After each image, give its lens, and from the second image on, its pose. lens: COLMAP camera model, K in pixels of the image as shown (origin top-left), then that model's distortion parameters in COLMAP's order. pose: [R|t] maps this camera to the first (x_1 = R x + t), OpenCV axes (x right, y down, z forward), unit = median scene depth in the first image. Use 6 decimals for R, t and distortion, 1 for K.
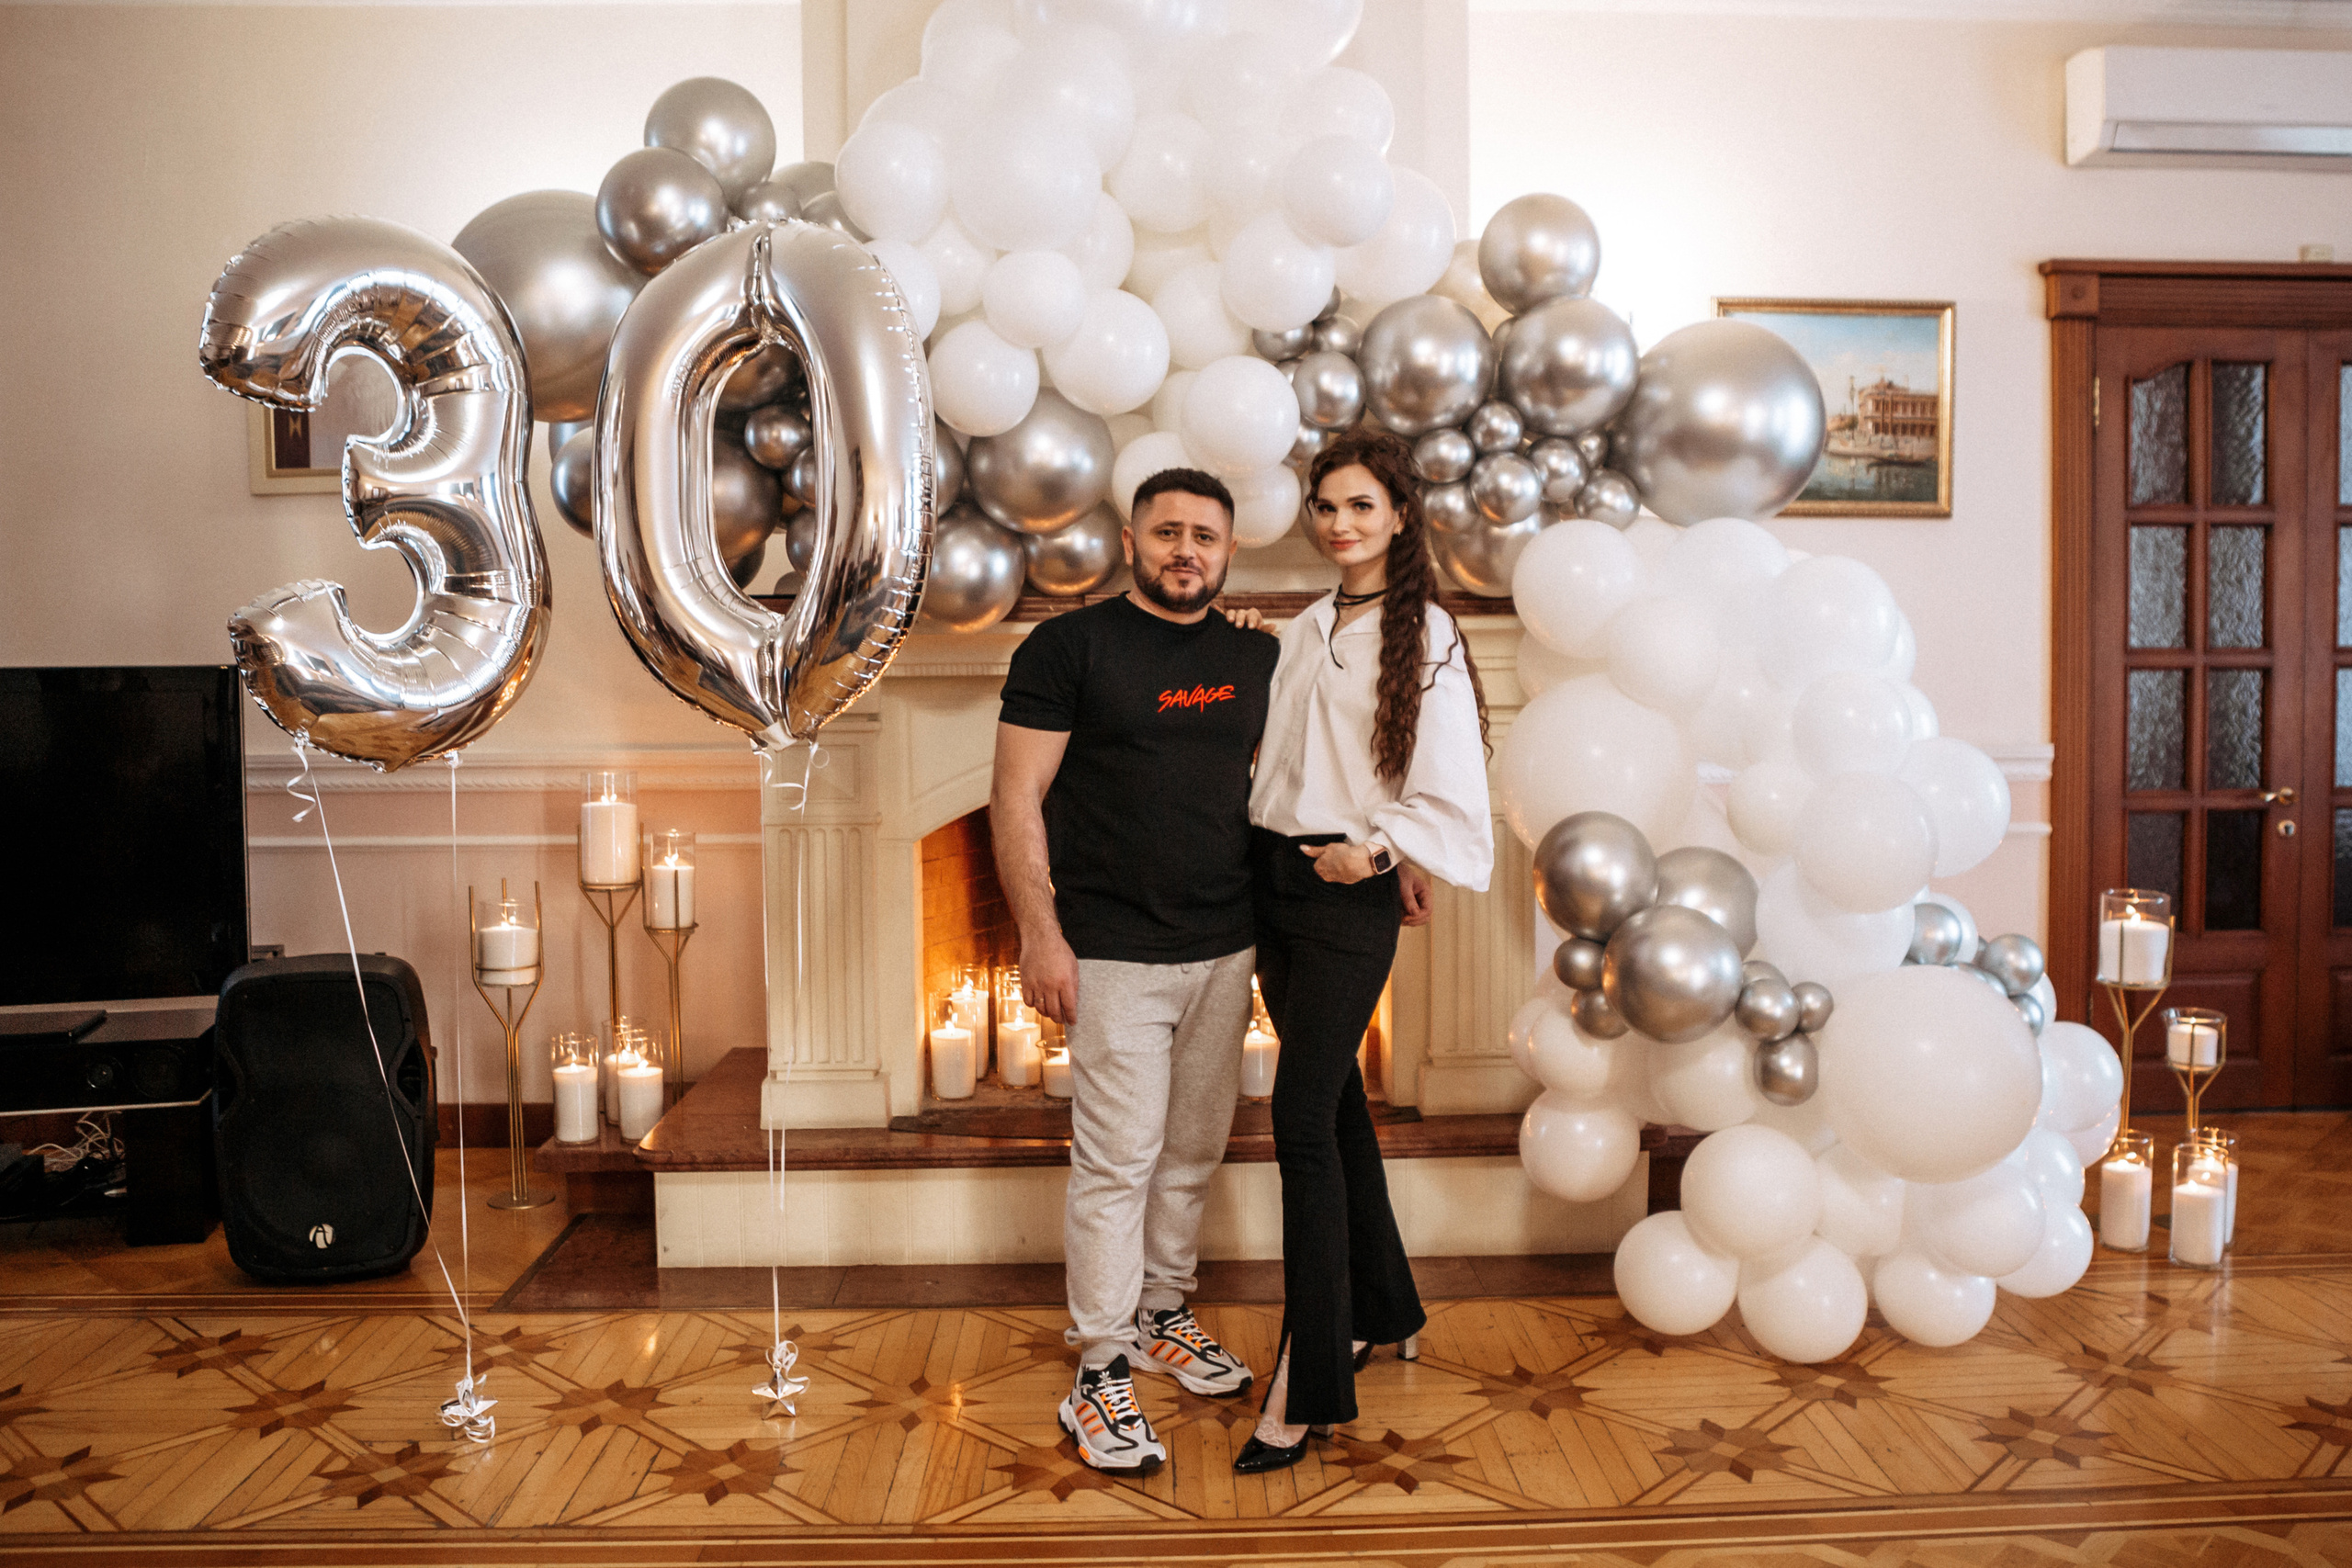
lens RADIAL K [[1977.7, 0, 1165.9], [0, 1977.7, 792.5], [0, 0, 1]] dist [-0.136079, -0.003245]
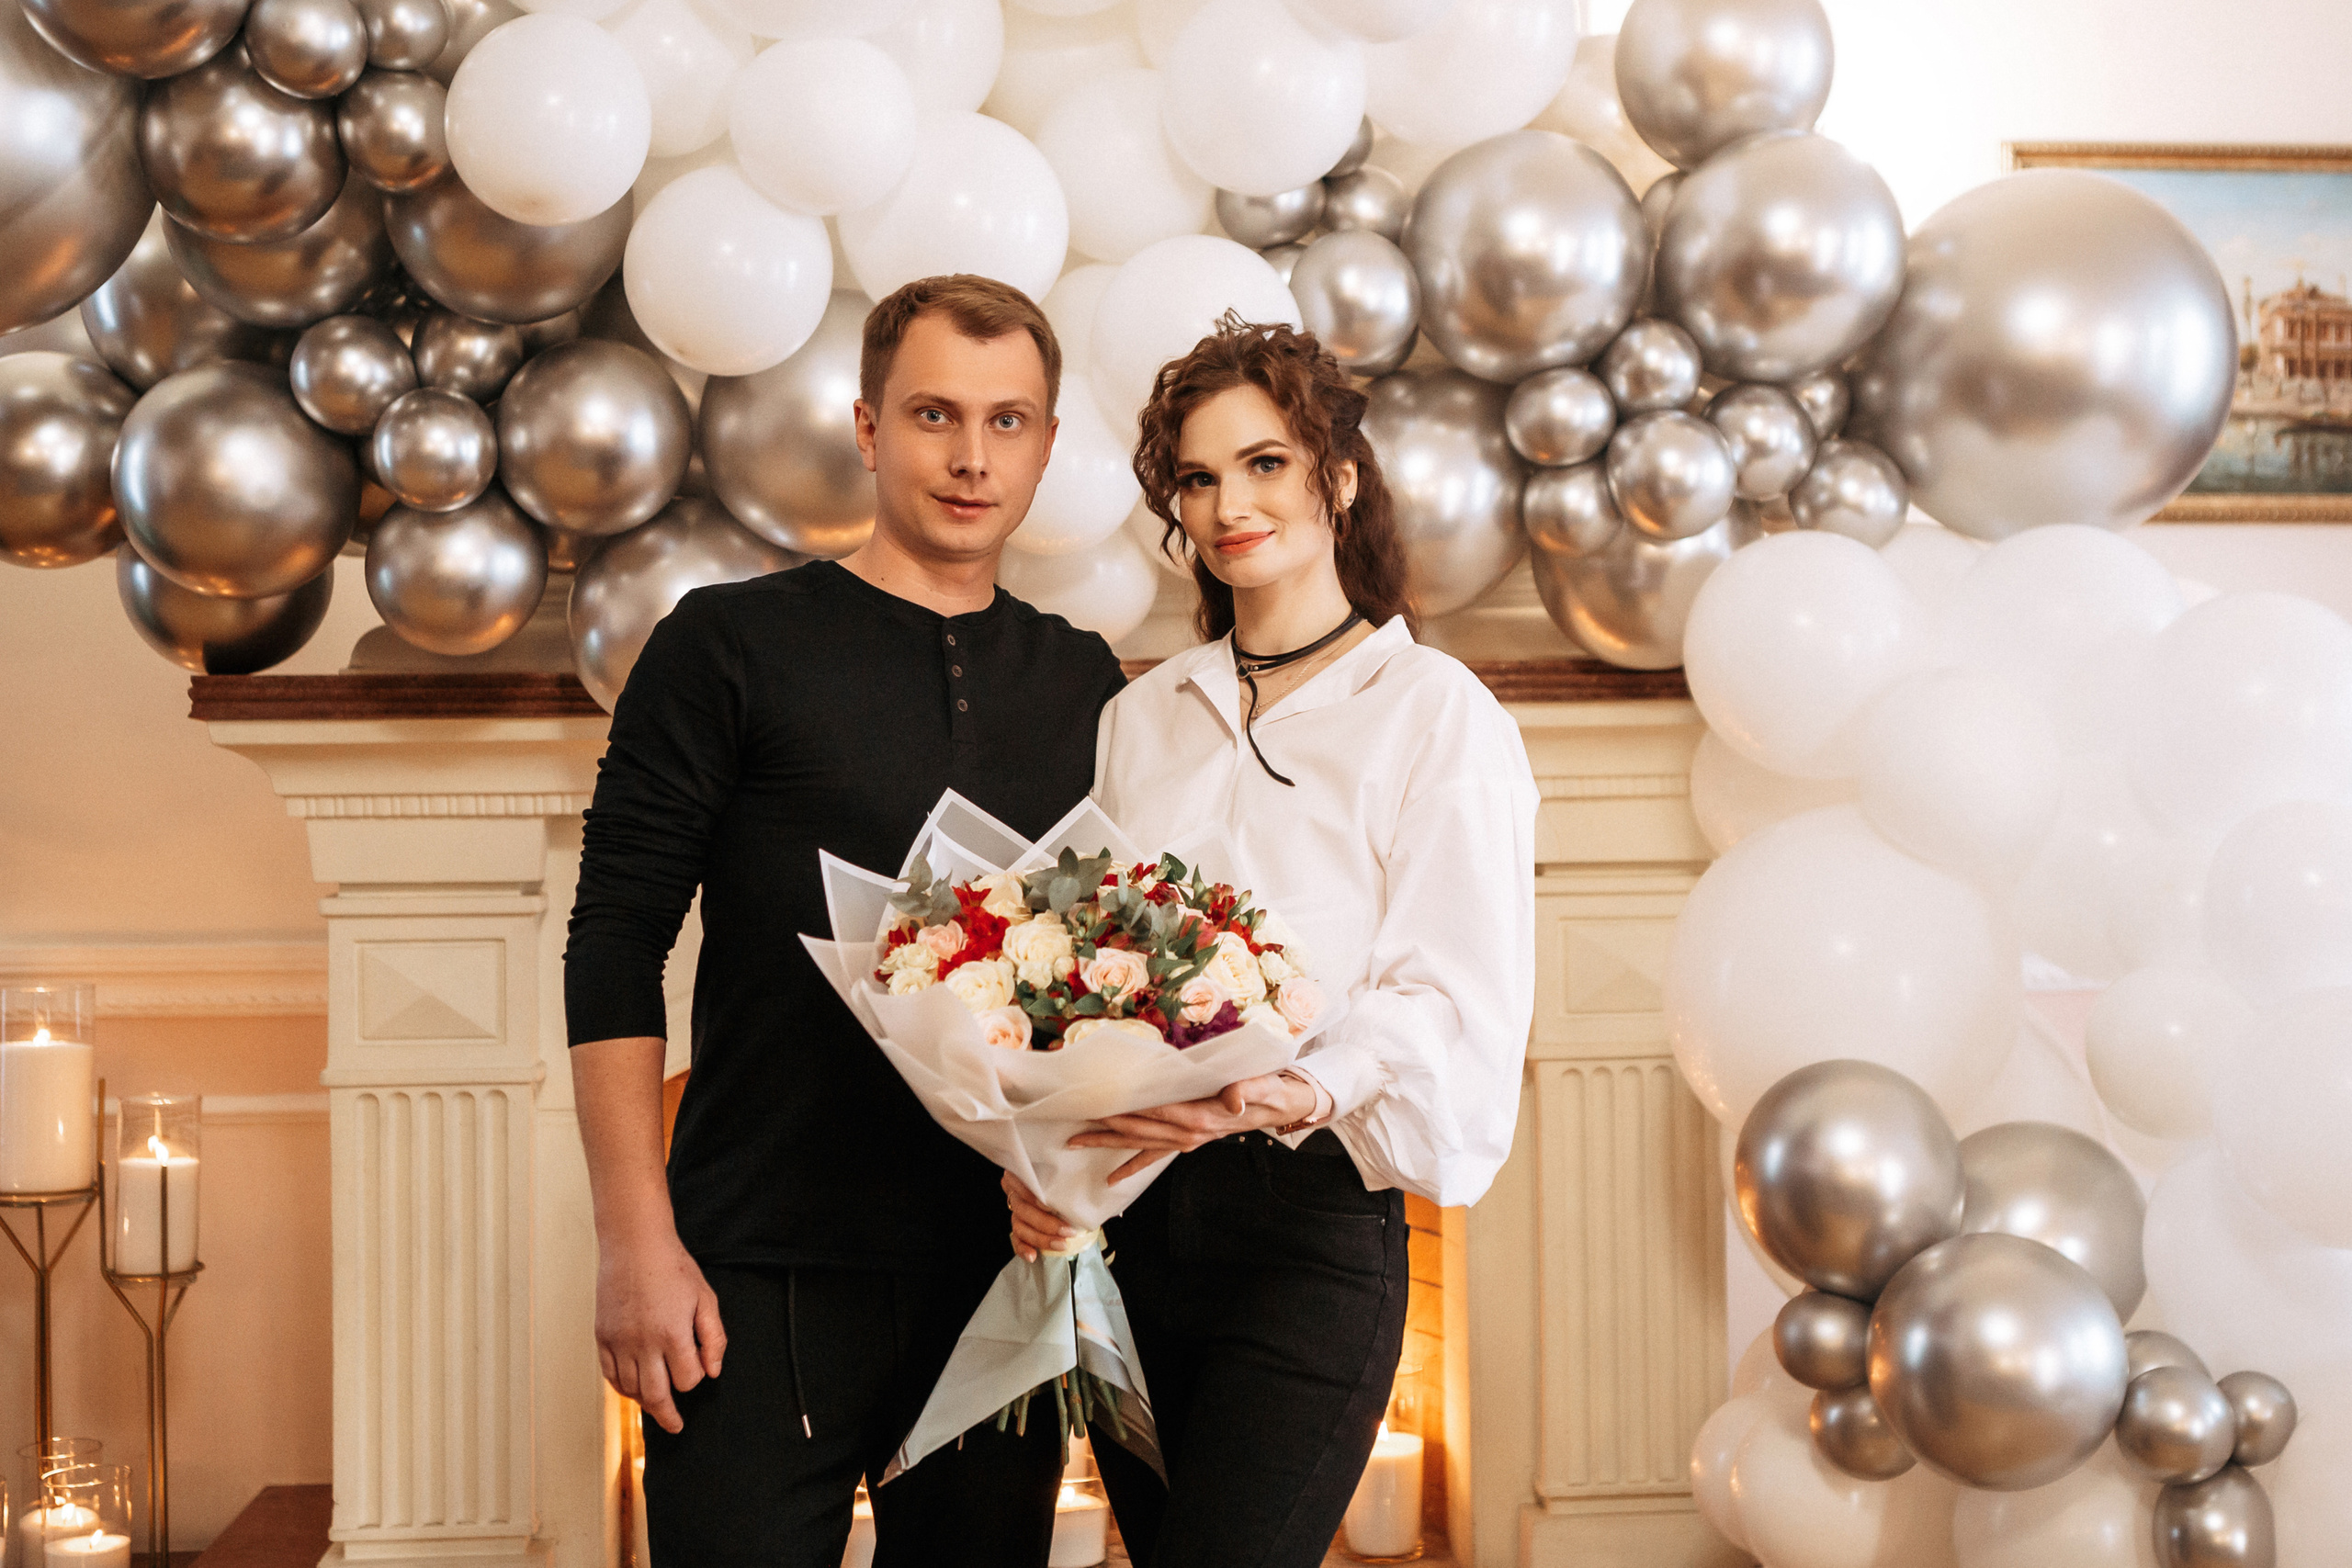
lens RADIAL K [[2970.0, 0, 1171.4], [0, 2970.0, 784.3], [0, 0, 1]] dist [-0.012232, 0.000000]
pose [[0.998975, -0.001614, 0.045242, -0.007329], [0.004021, 0.998578, -0.053158, -0.022383], [-0.045092, 0.053285, 0.997561, 0.166399]]
